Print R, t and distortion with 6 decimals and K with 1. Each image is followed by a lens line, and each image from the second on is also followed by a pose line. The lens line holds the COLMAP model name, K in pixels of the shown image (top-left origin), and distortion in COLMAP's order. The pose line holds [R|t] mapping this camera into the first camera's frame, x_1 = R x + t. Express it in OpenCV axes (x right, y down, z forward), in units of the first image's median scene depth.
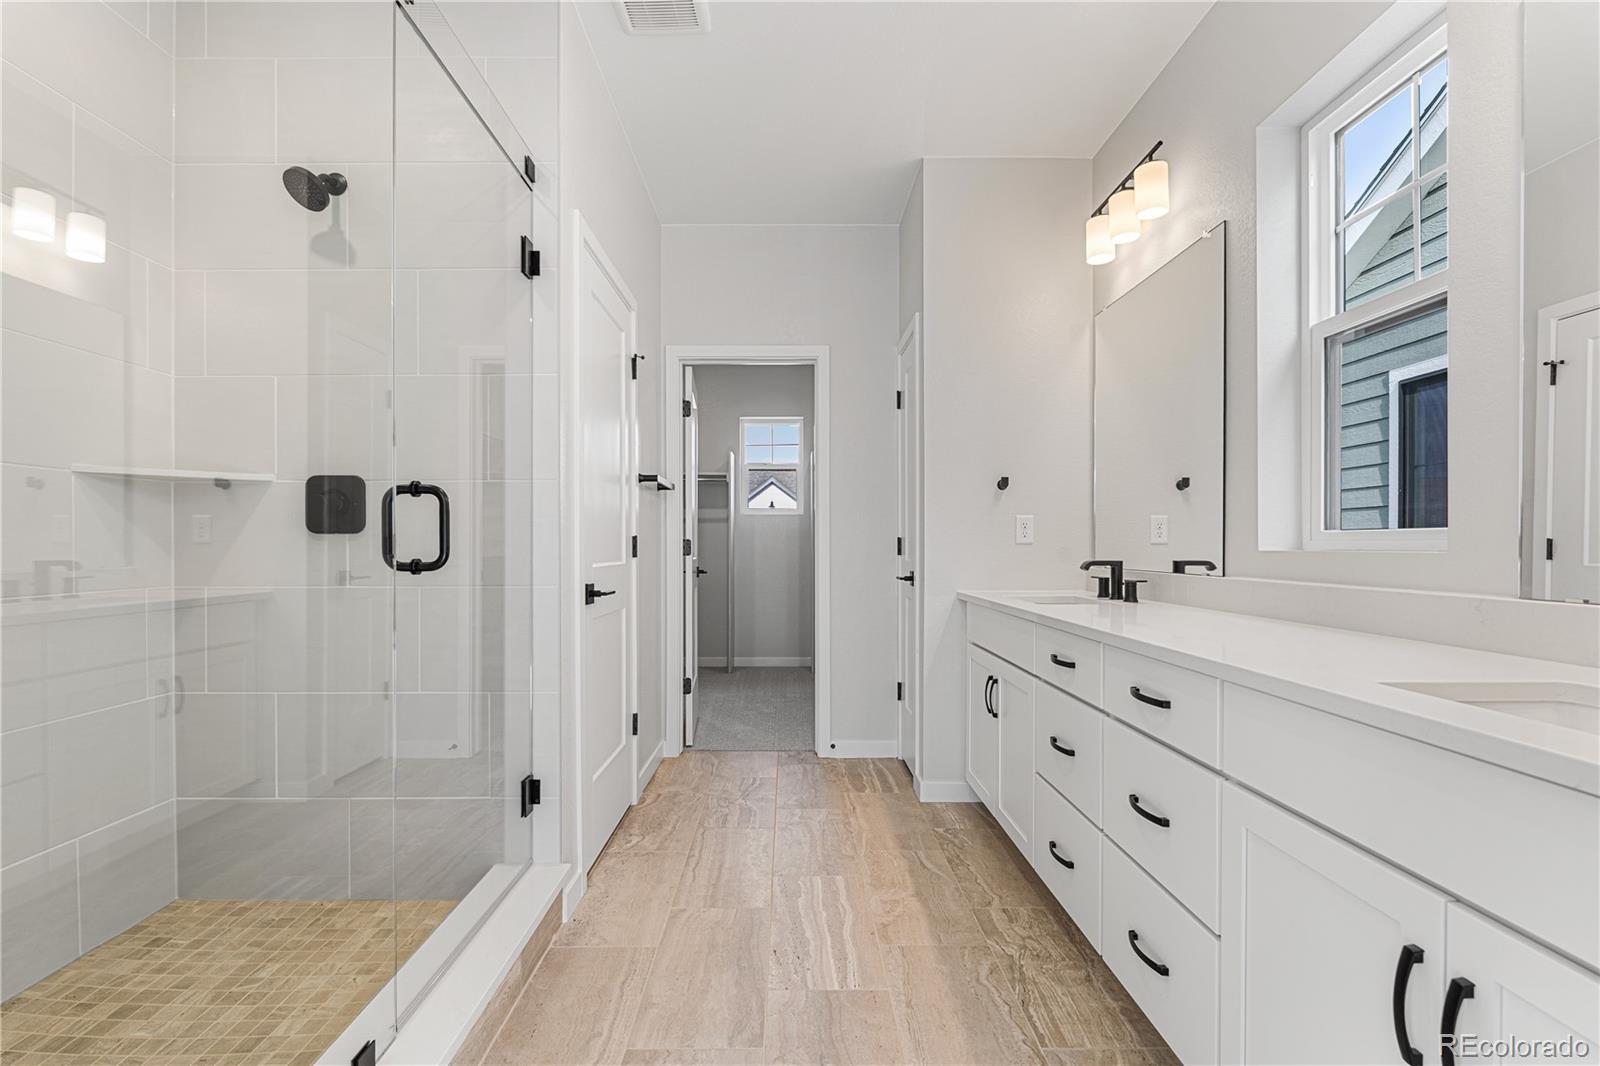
lens RADIAL K [[714.5, 0, 789.3], [0, 714.5, 551.1], [0, 0, 1]] dist [0.000852, 0.000198]
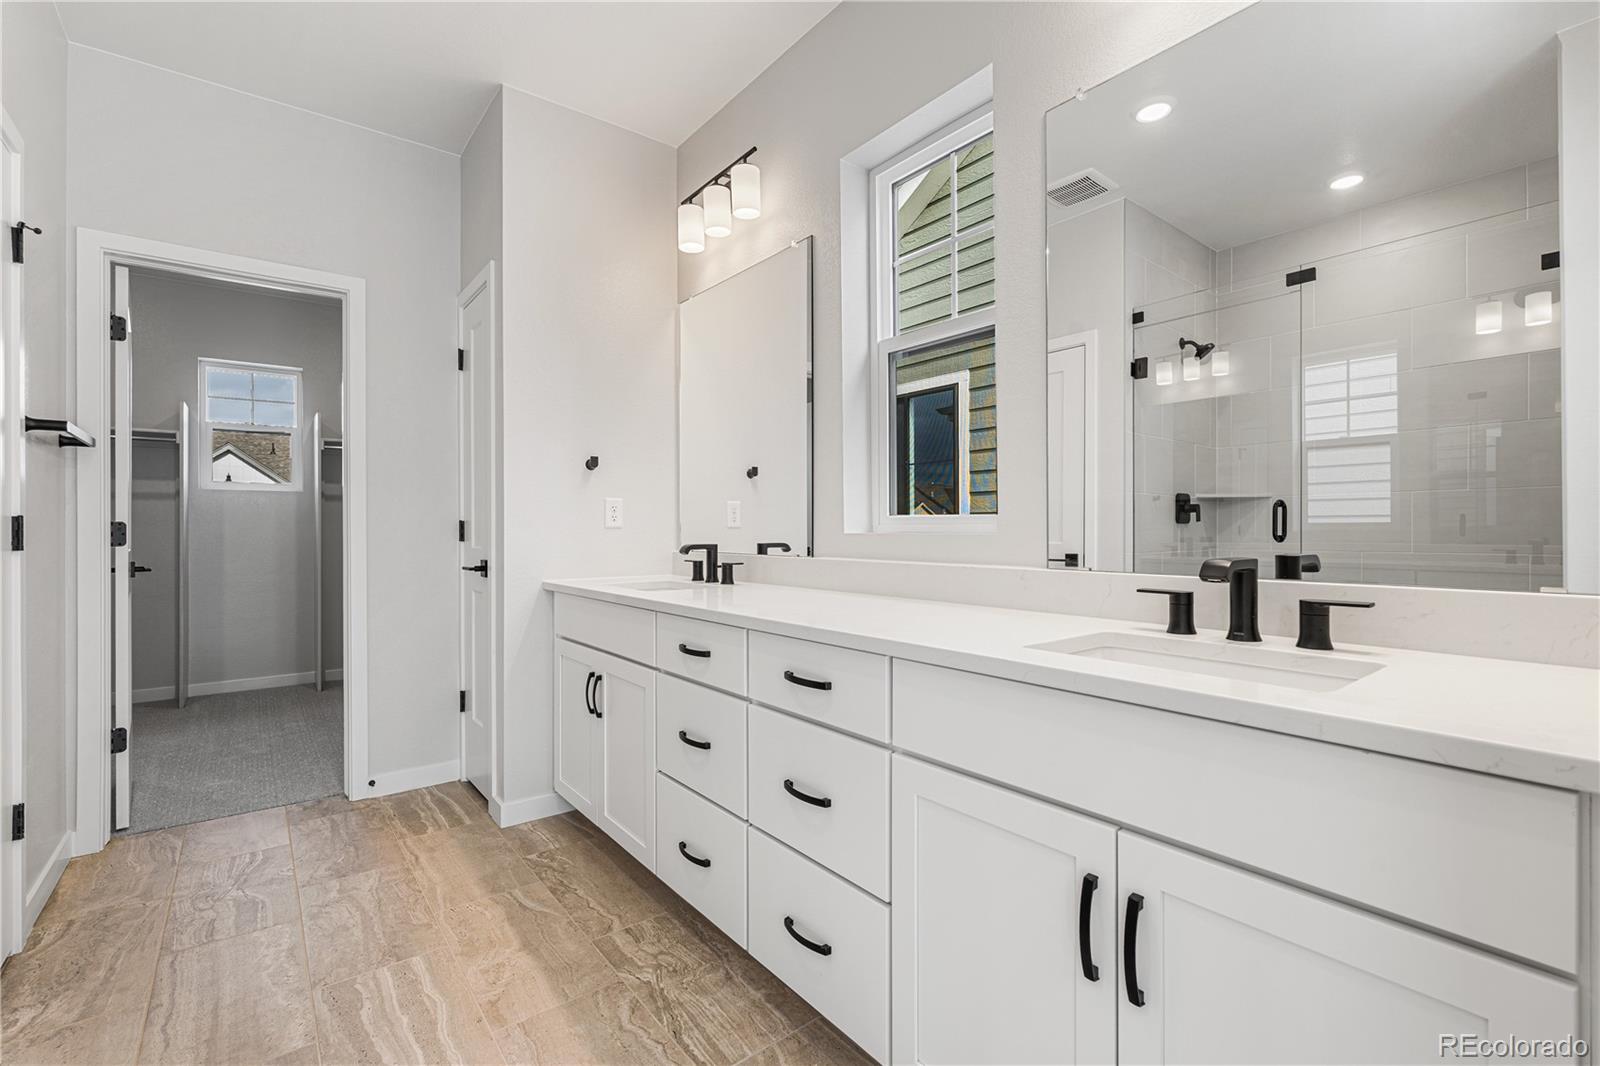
lens RADIAL K [[708.6, 0, 799.3], [0, 708.6, 527.7], [0, 0, 1]] dist [-0.001553, -0.000522]
pose [[0.792013, -0.001776, 0.610501, -0.059401], [0.008465, 0.999932, -0.008073, -0.000831], [-0.610445, 0.011562, 0.791974, 0.115847]]
